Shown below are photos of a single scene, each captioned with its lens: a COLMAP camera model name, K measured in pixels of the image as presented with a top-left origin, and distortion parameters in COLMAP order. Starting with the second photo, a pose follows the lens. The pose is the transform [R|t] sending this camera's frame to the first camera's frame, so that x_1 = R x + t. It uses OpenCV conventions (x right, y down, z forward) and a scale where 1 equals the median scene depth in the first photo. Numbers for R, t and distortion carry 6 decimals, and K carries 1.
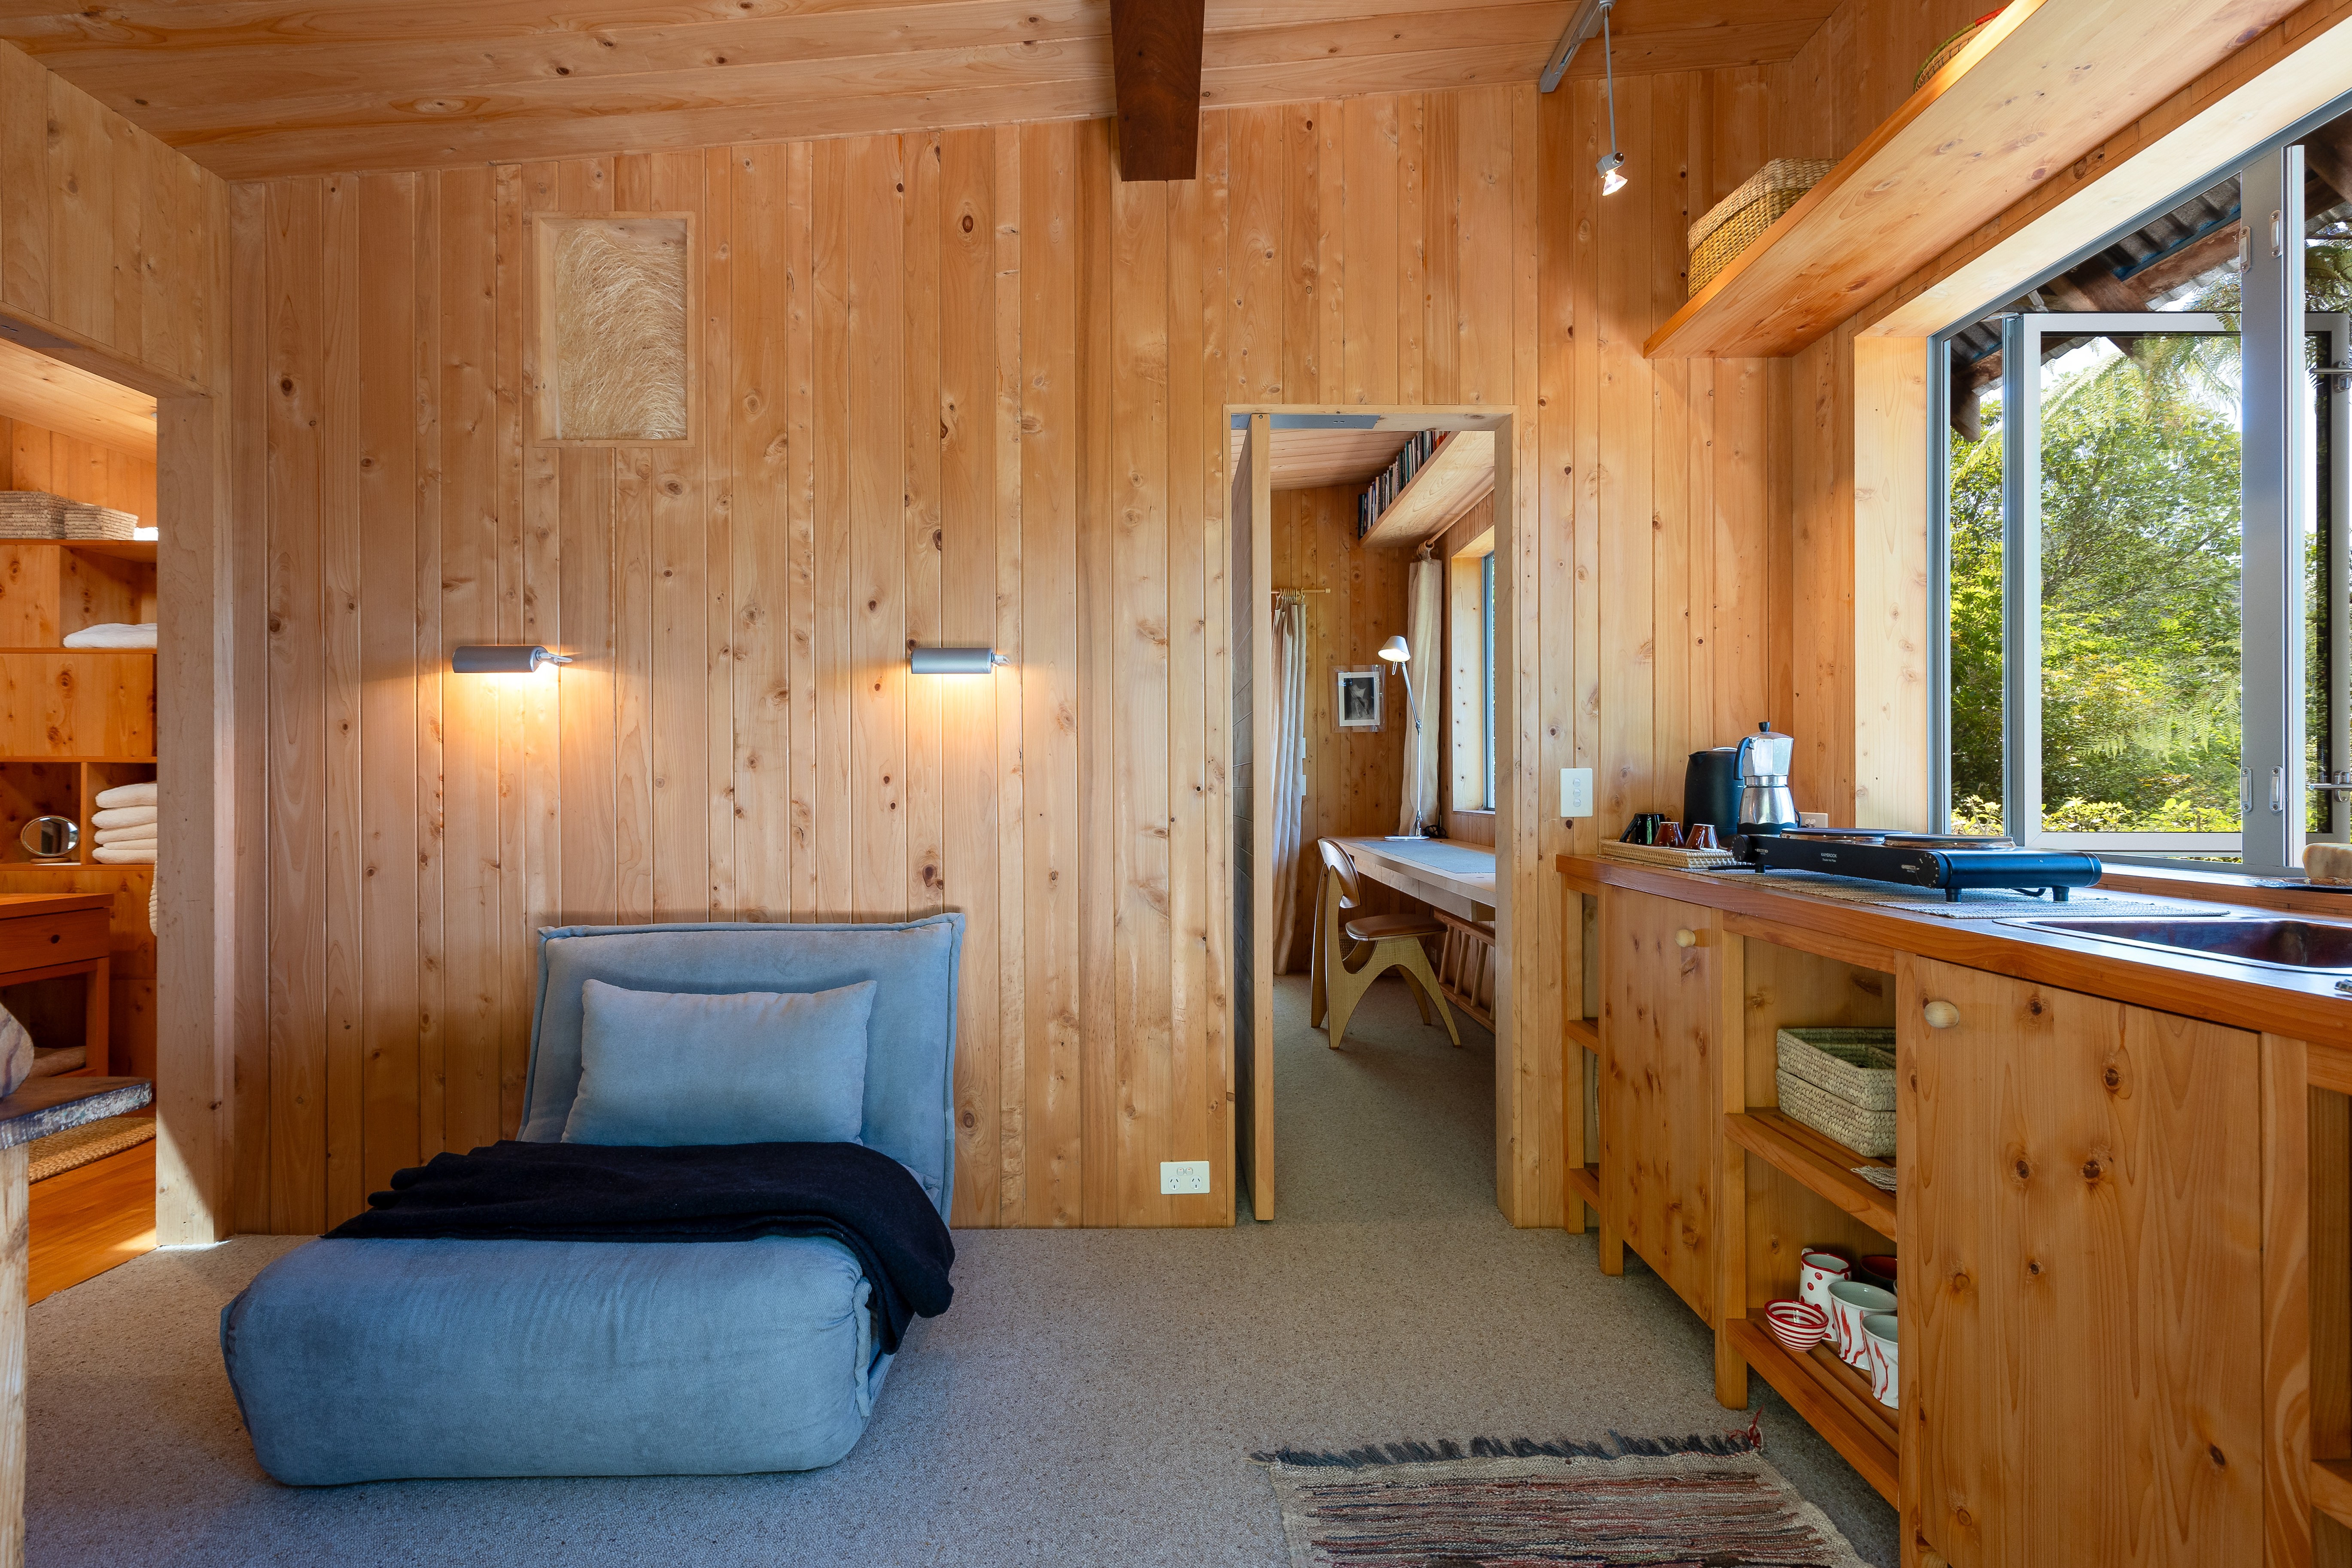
lens RADIAL K [[1067.5, 0, 1177.1], [0, 1067.5, 777.6], [0, 0, 1]] dist [0.001946, 0.000139]
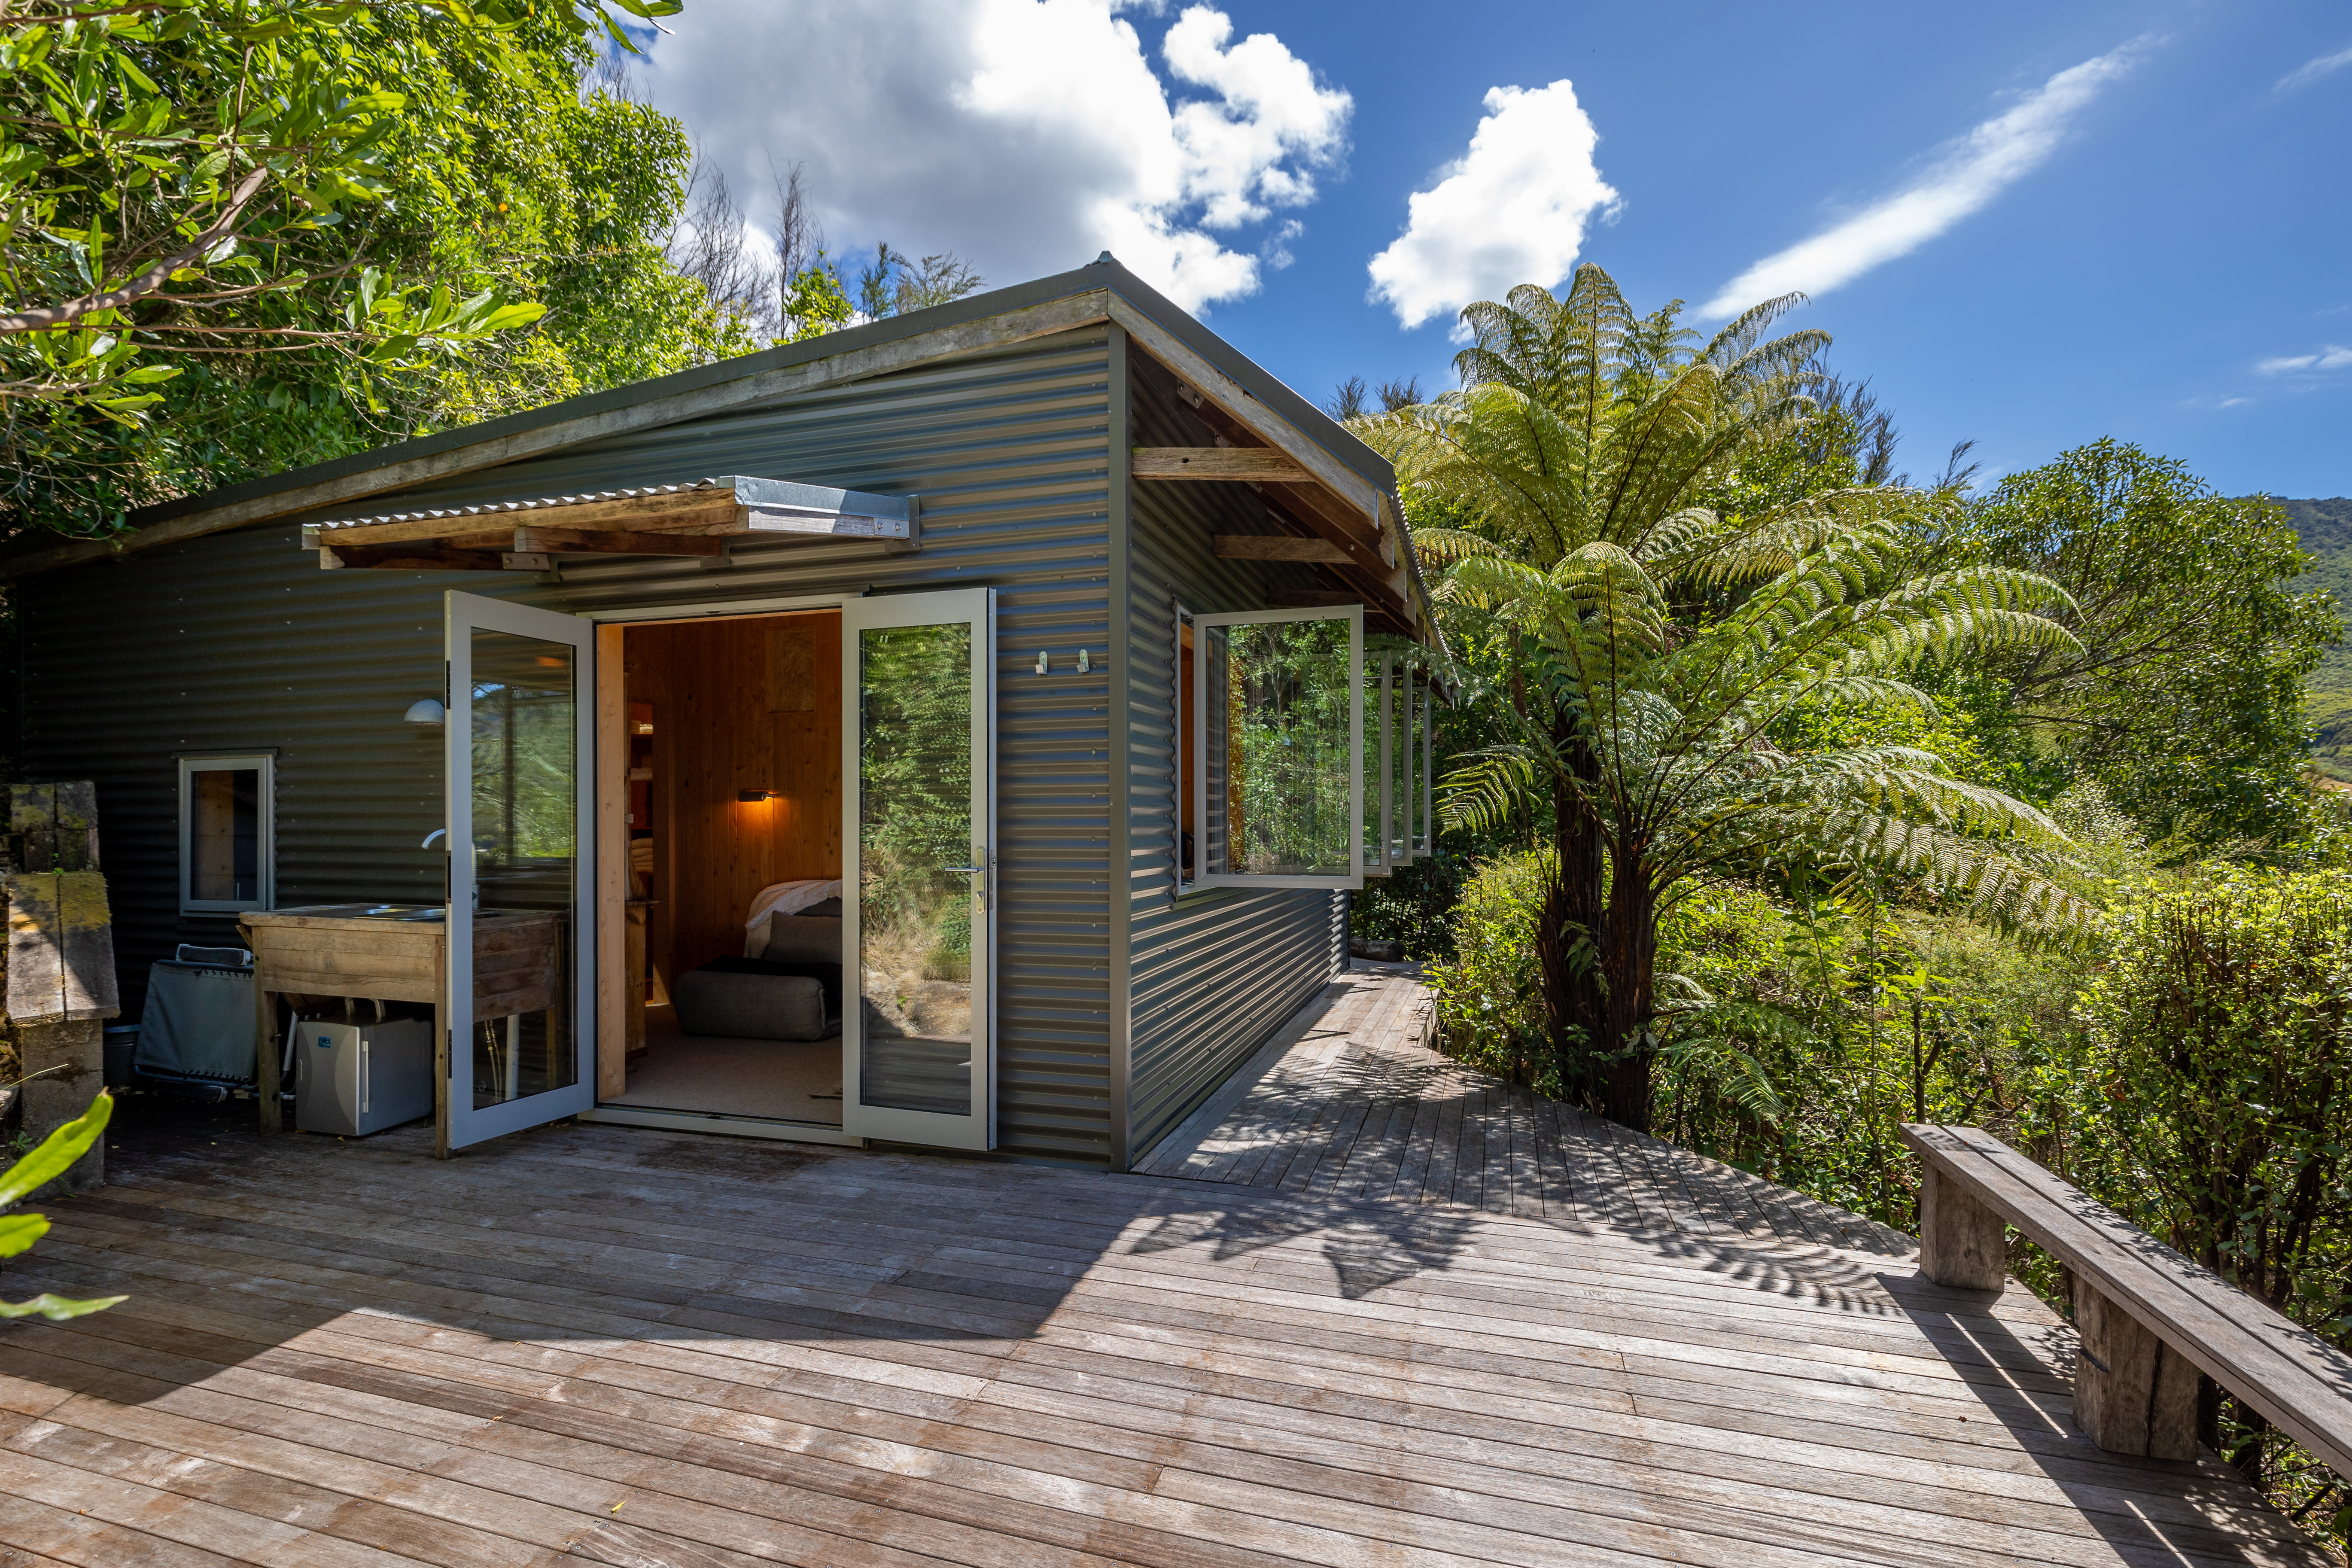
lens RADIAL K [[1067.5, 0, 1170.5], [0, 1067.5, 804.0], [0, 0, 1]] dist [0.001946, 0.000139]
pose [[0.951937, -0.003961, -0.306269, 0.877776], [0.002208, 0.999979, -0.006068, -0.052498], [0.306287, 0.005100, 0.951926, -0.914810]]
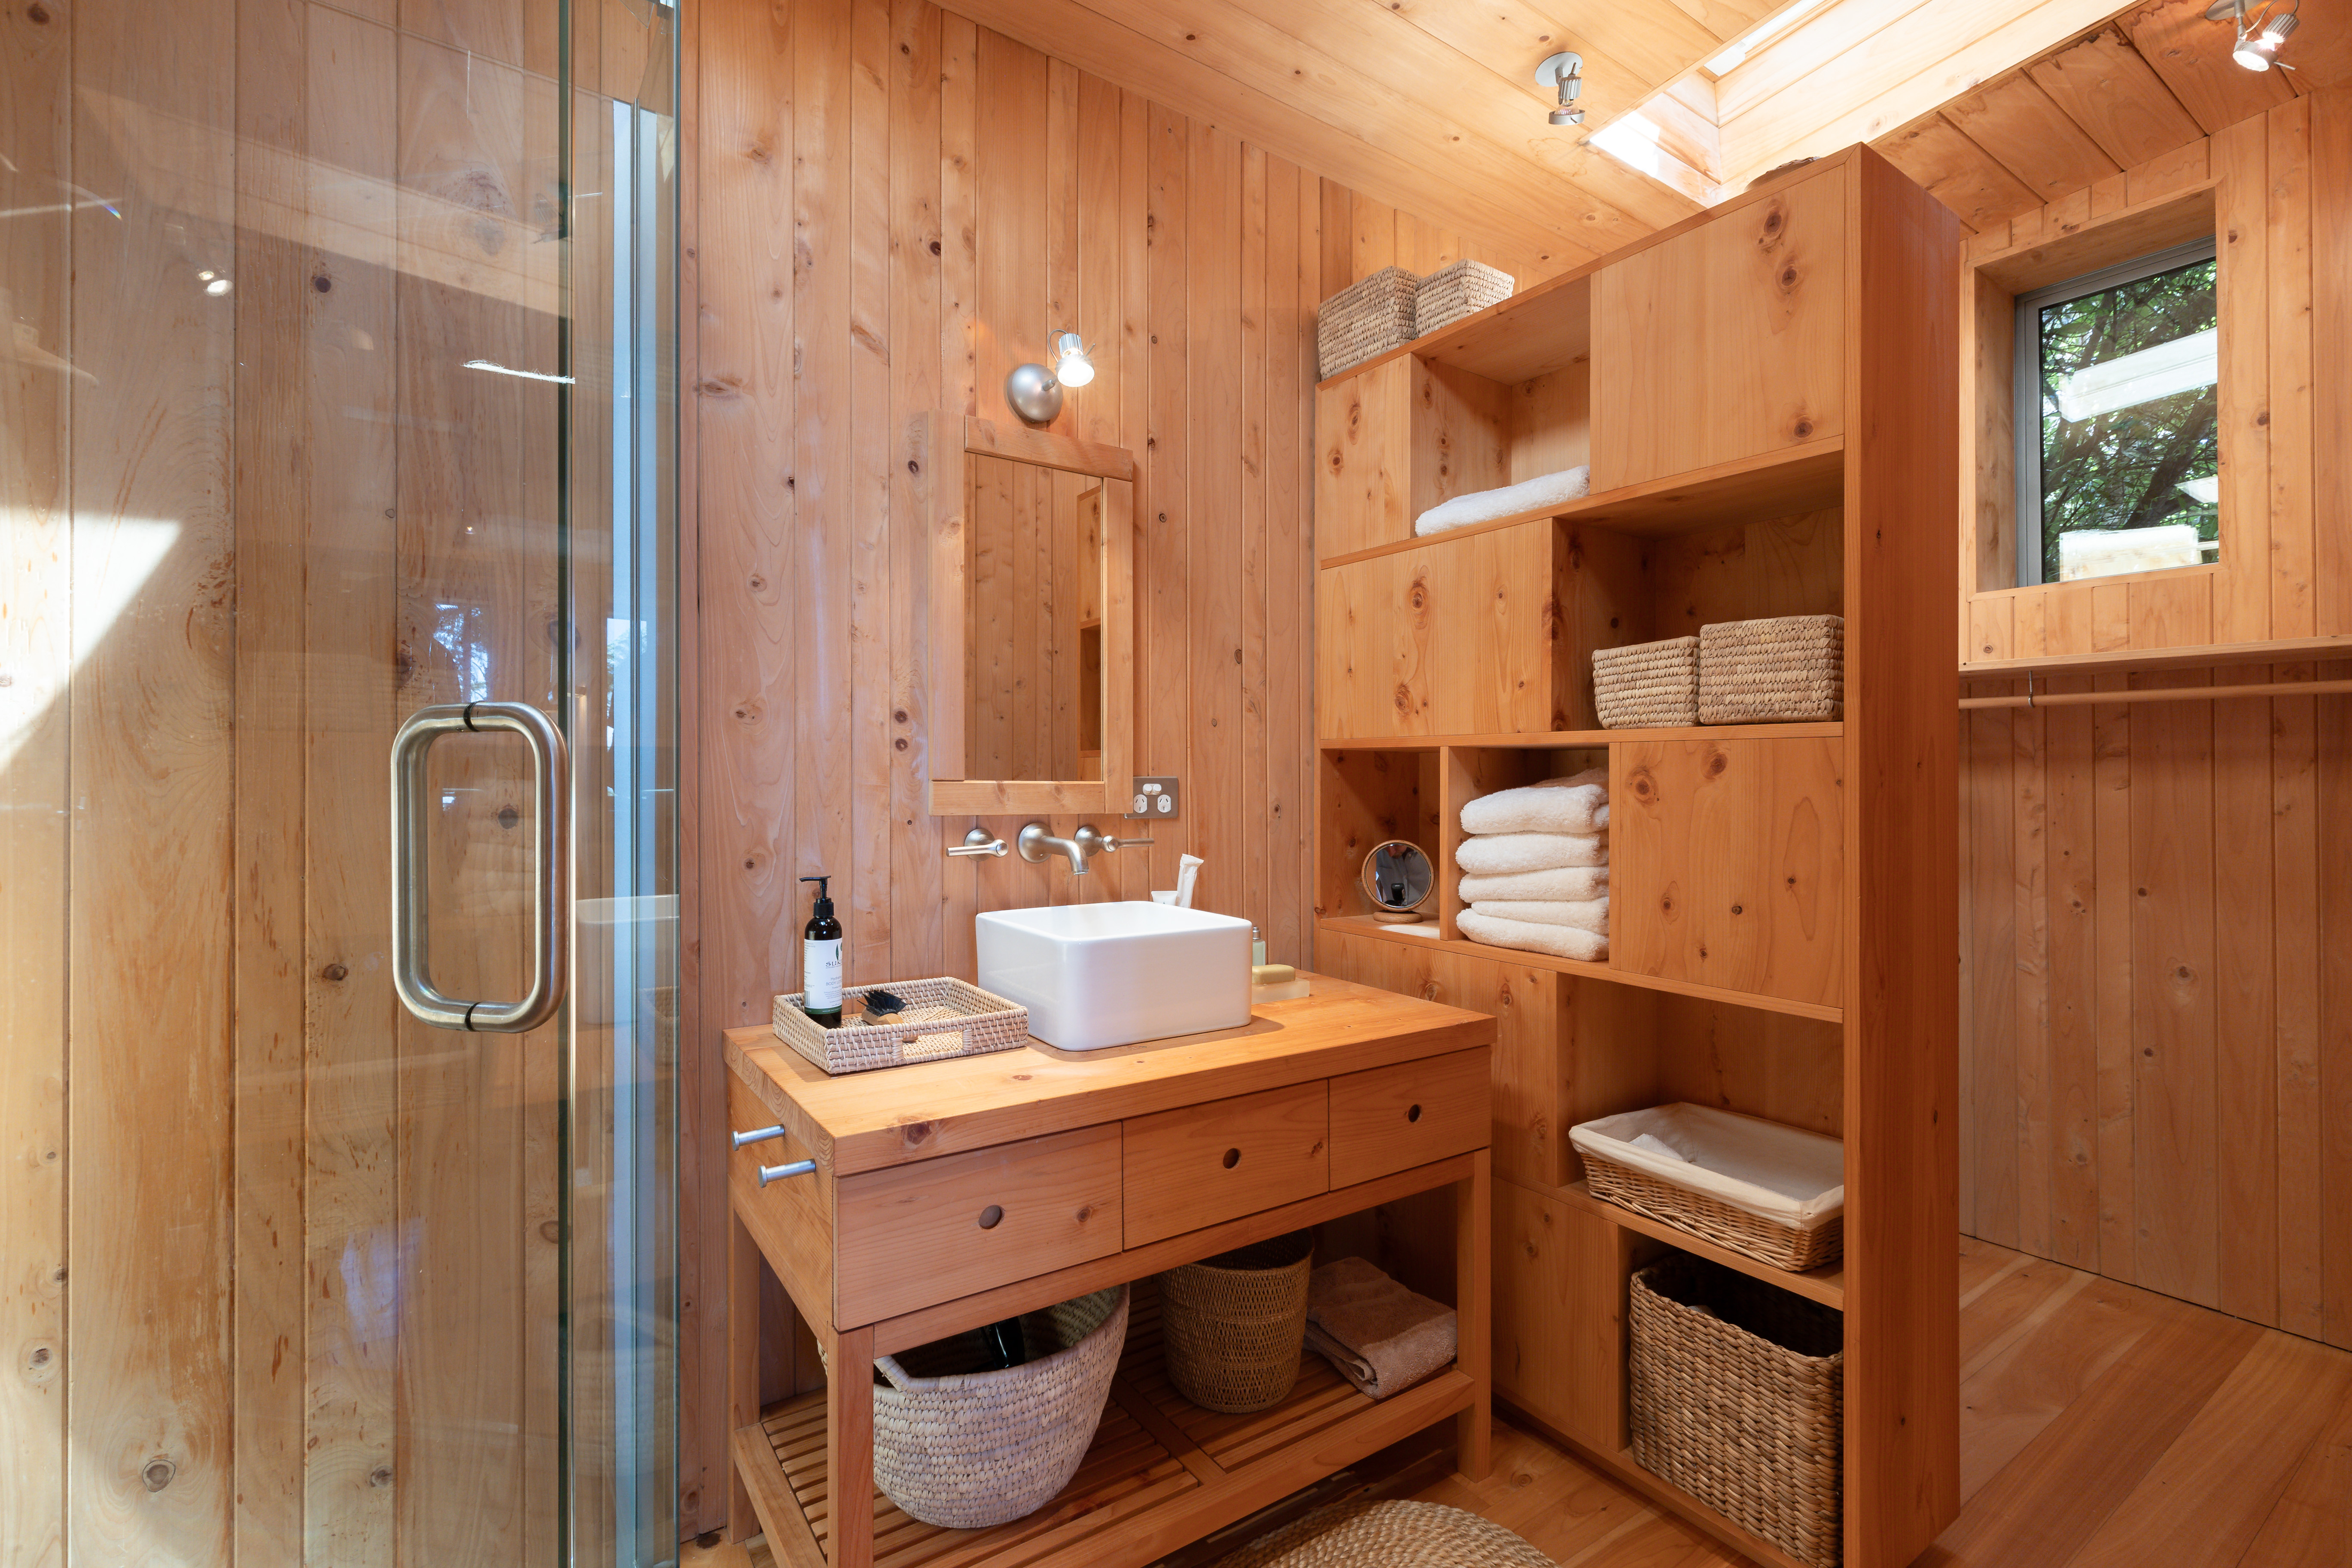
lens RADIAL K [[1067.5, 0, 1179.5], [0, 1067.5, 773.7], [0, 0, 1]] dist [0.001946, 0.000139]
pose [[0.552020, 0.001133, -0.833830, -0.651210], [0.003674, 0.999986, 0.003791, -0.003238], [0.833822, -0.005156, 0.552009, 0.596638]]
